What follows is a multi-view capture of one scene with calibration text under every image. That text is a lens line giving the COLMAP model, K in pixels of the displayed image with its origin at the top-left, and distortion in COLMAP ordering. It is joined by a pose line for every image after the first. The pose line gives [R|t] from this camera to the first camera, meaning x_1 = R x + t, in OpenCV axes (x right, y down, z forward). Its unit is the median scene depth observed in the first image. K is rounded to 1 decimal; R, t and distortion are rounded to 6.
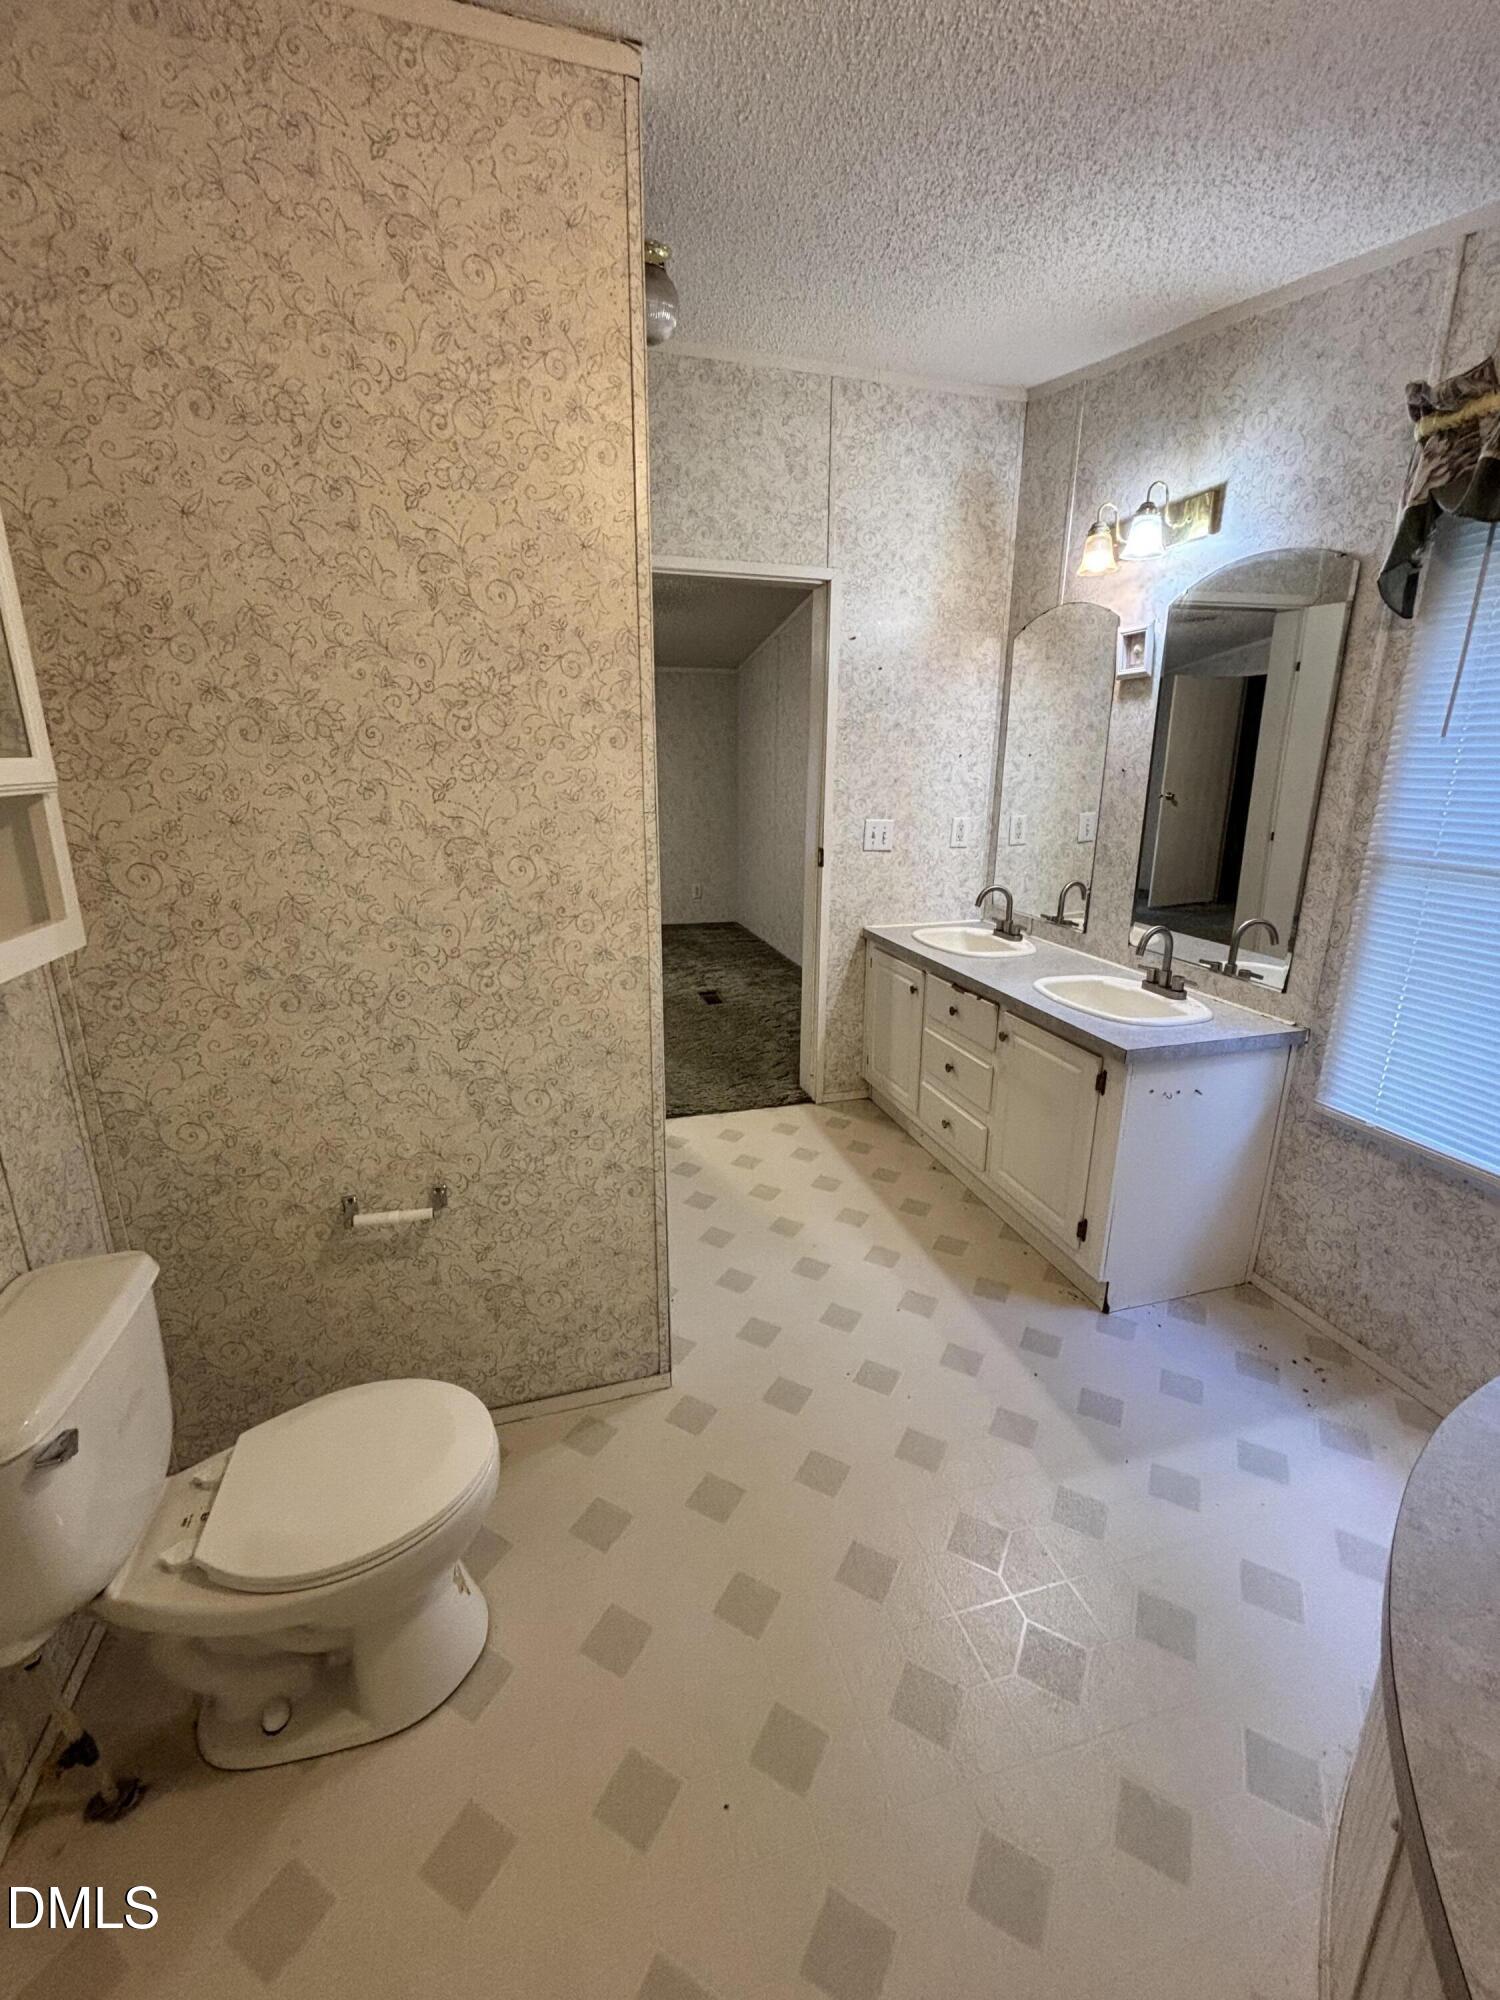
lens RADIAL K [[835.6, 0, 750.0], [0, 835.6, 1000.0], [0, 0, 1]] dist [0.000300, -0.000073]
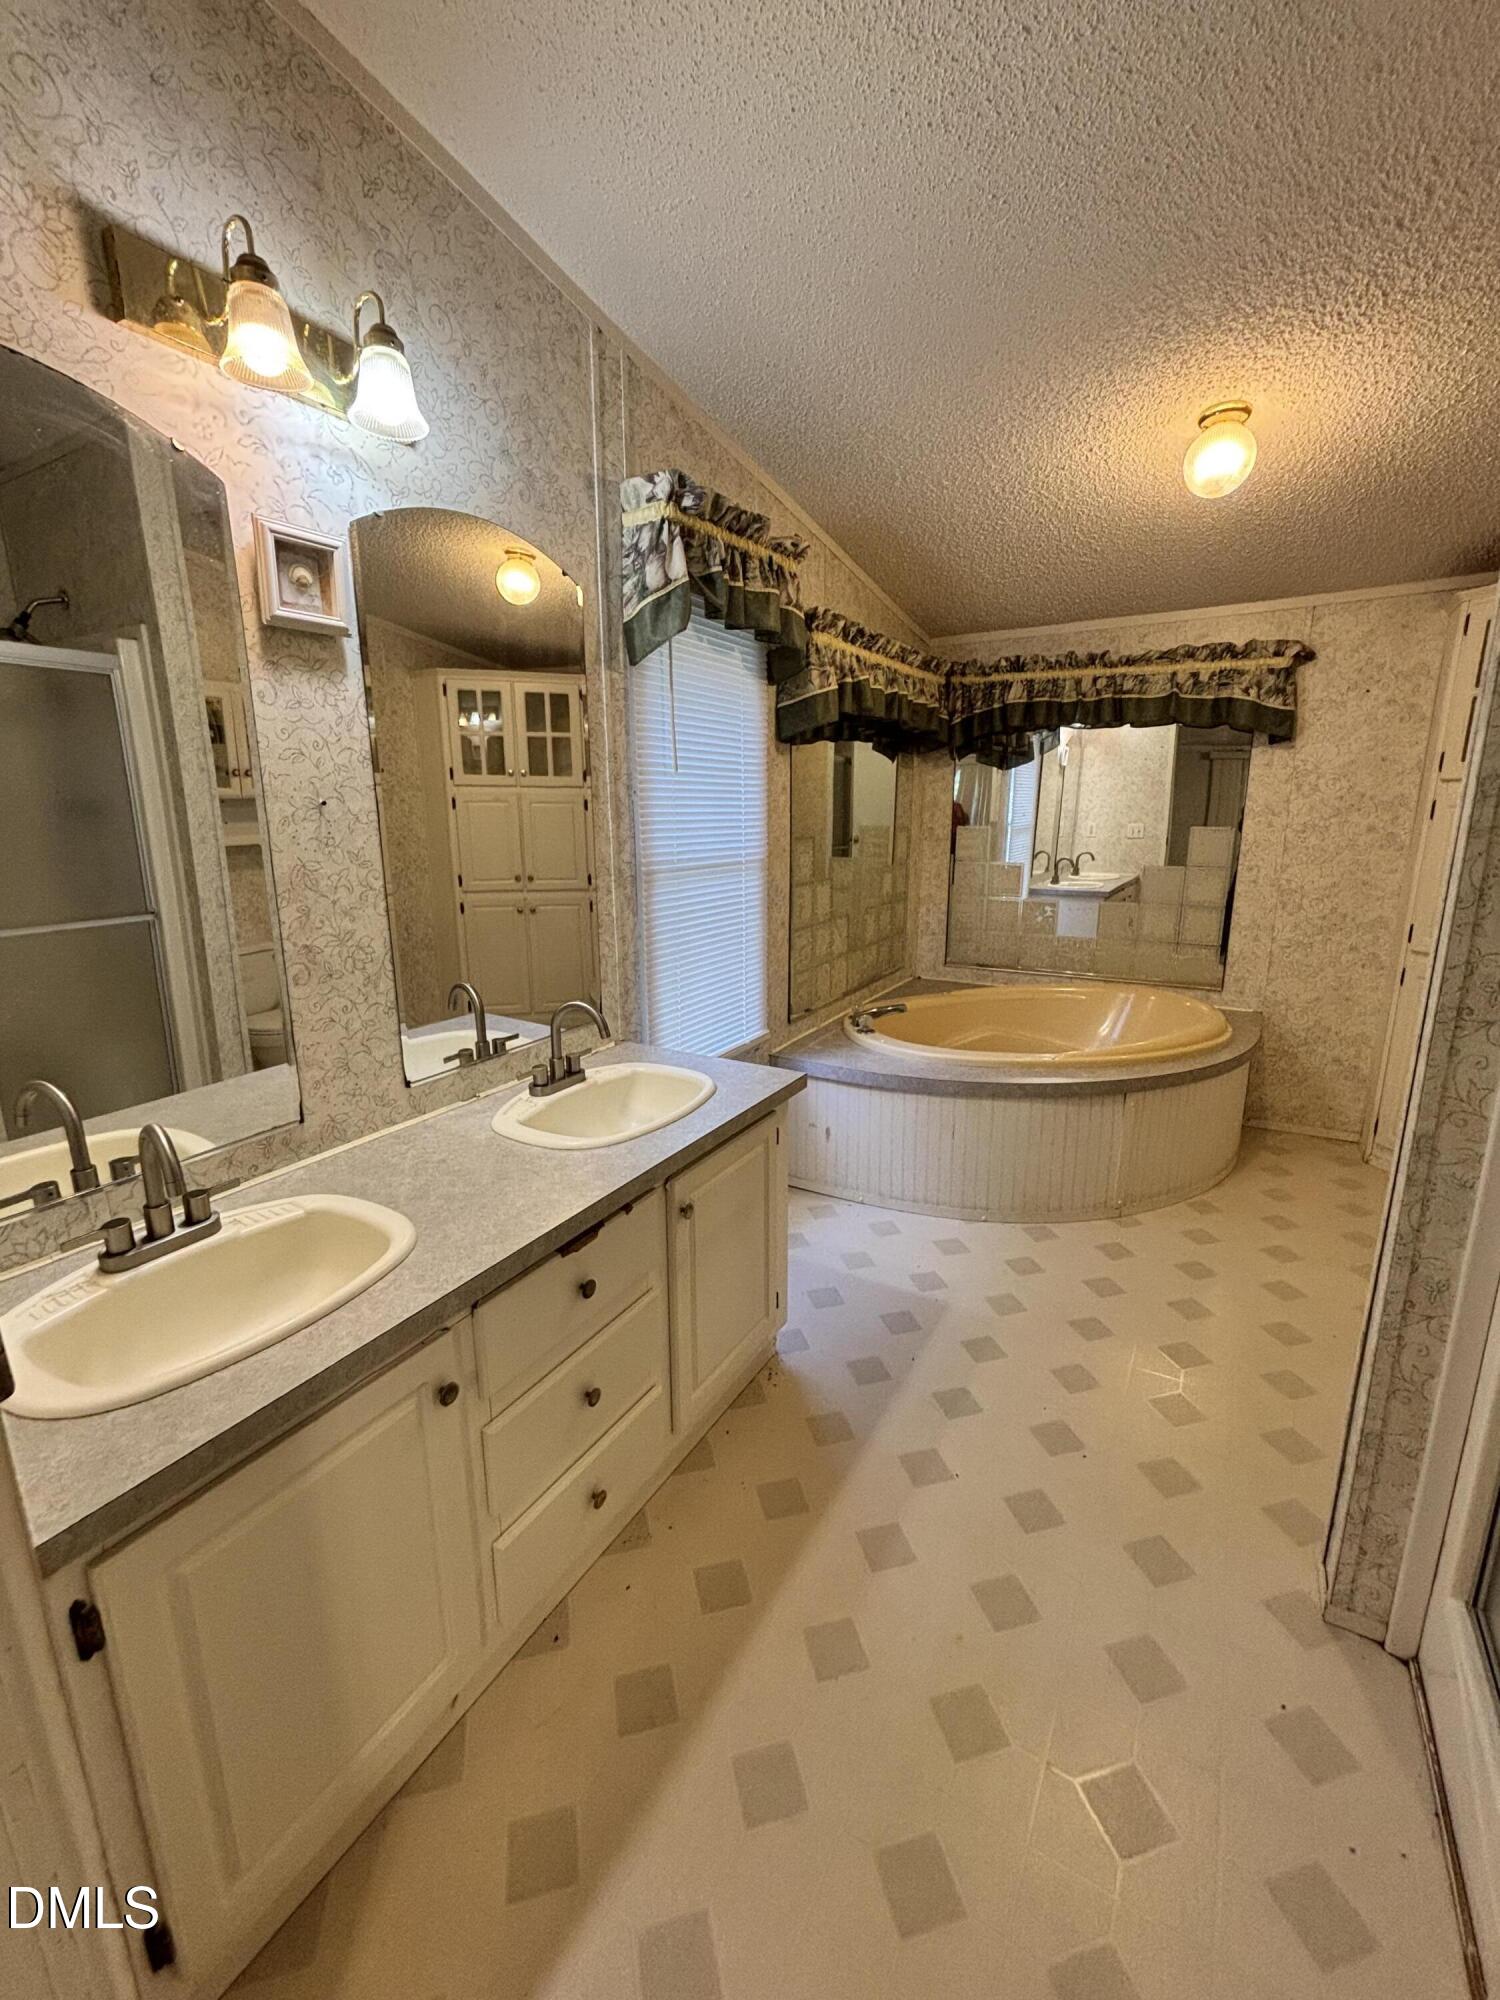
lens RADIAL K [[835.6, 0, 750.0], [0, 835.6, 1000.0], [0, 0, 1]] dist [0.000300, -0.000073]
pose [[-0.688571, -0.166802, 0.705725, -0.151664], [0.202346, 0.890339, 0.407863, -0.346834], [-0.696367, 0.423643, -0.579310, 1.250417]]
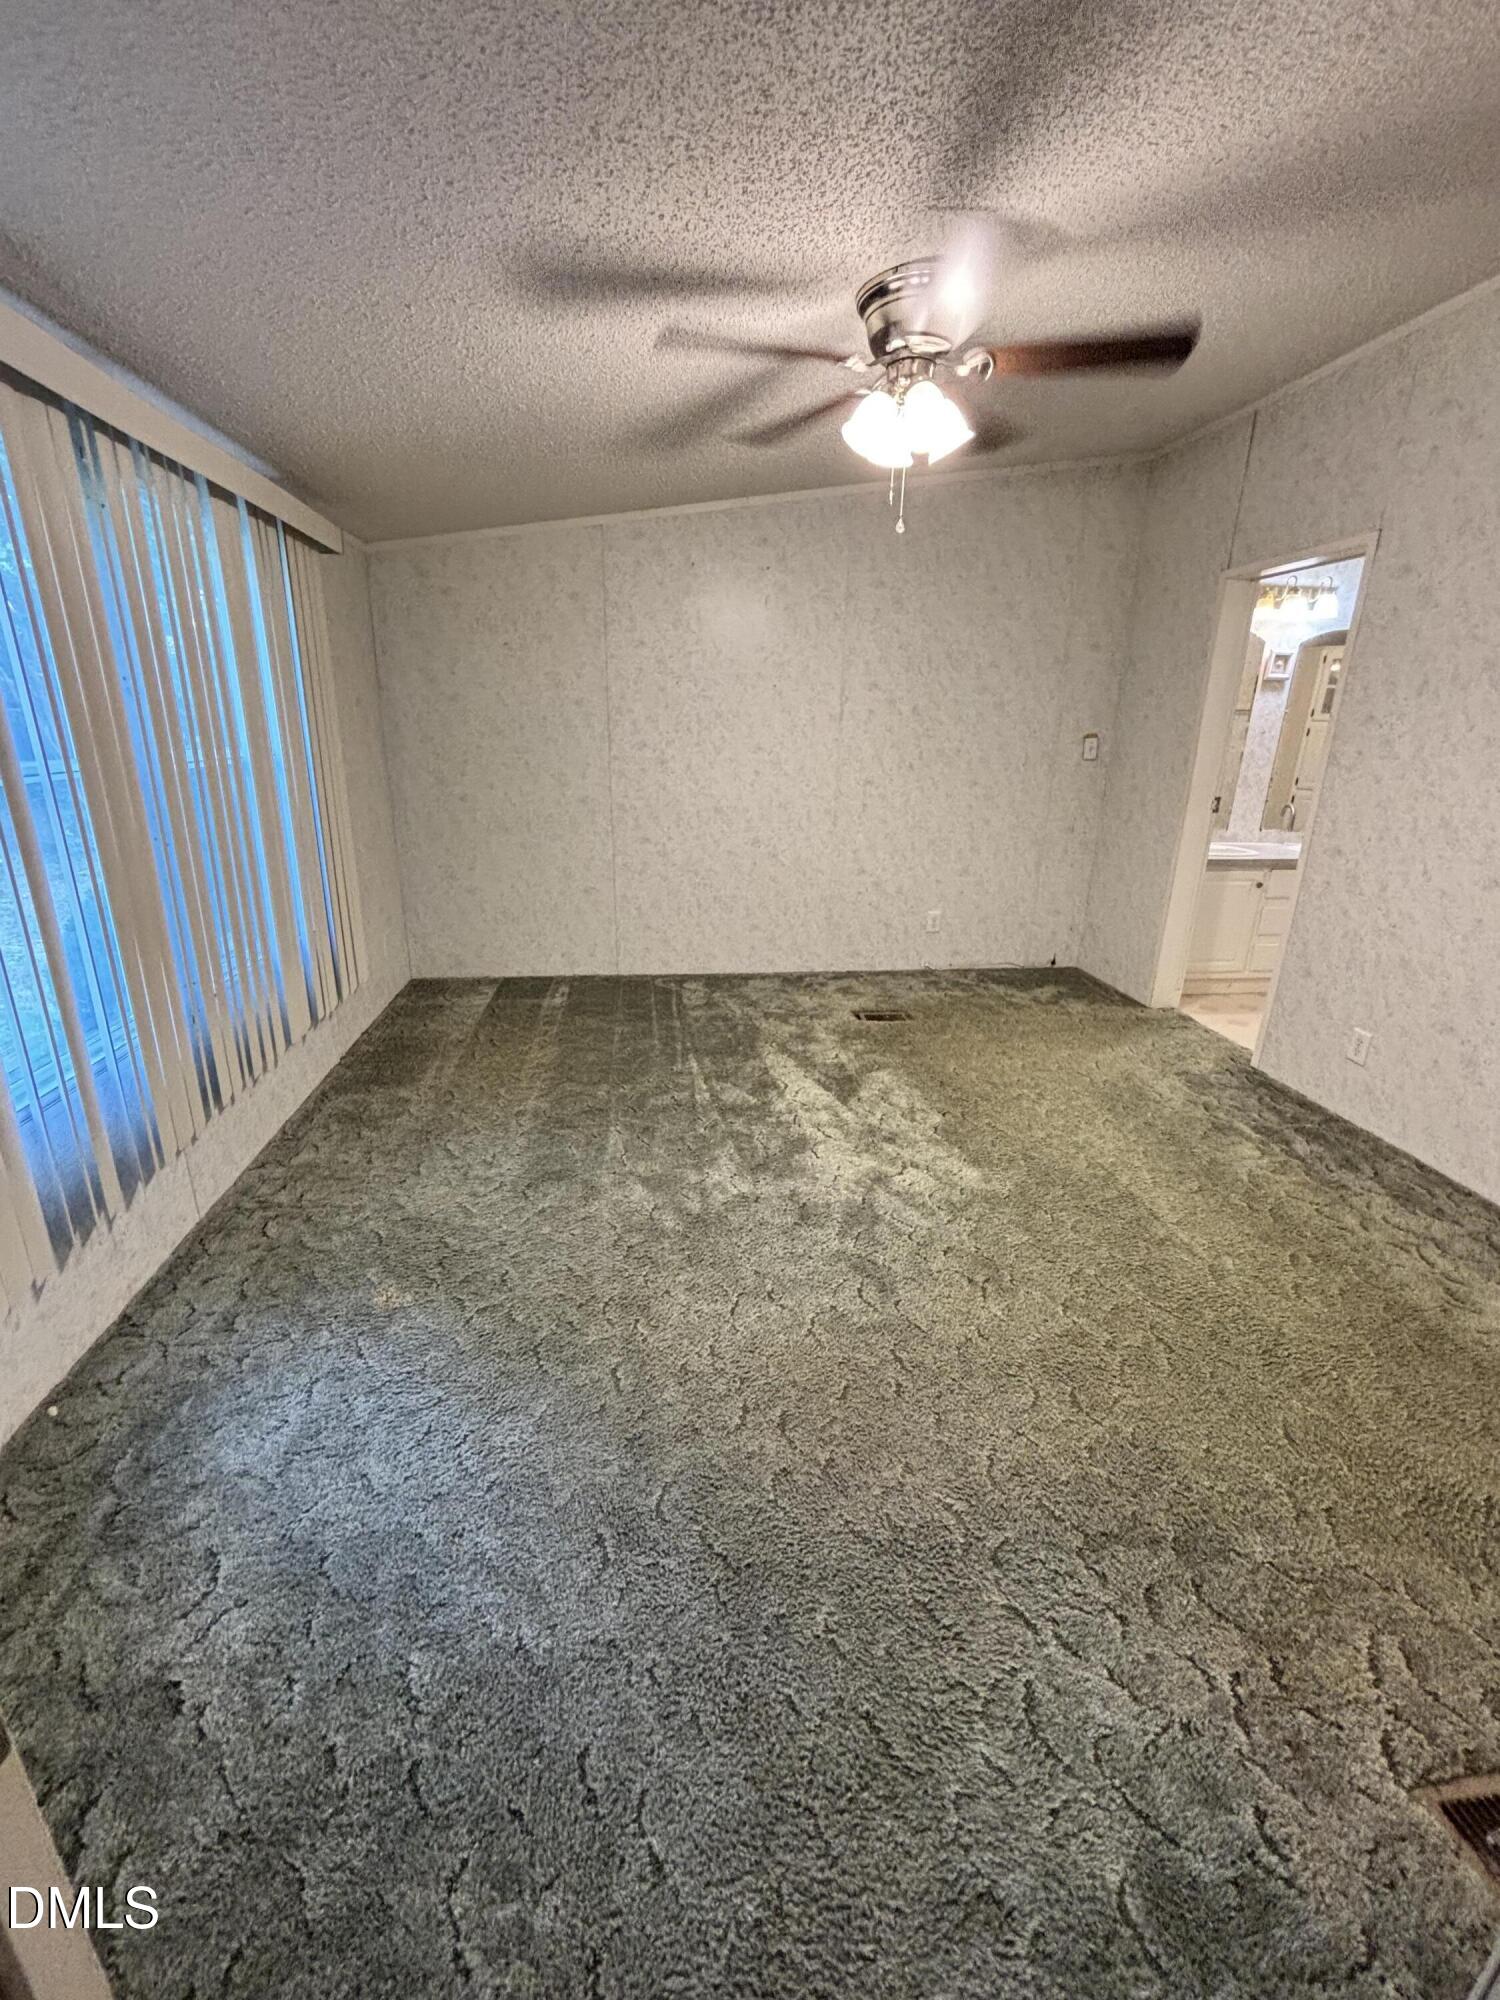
lens RADIAL K [[835.6, 0, 750.0], [0, 835.6, 1000.0], [0, 0, 1]] dist [0.000300, -0.000073]
pose [[0.149735, -0.312231, 0.938132, -1.629116], [0.250634, 0.929824, 0.269463, -0.527870], [-0.956432, 0.194779, 0.217483, 1.872389]]
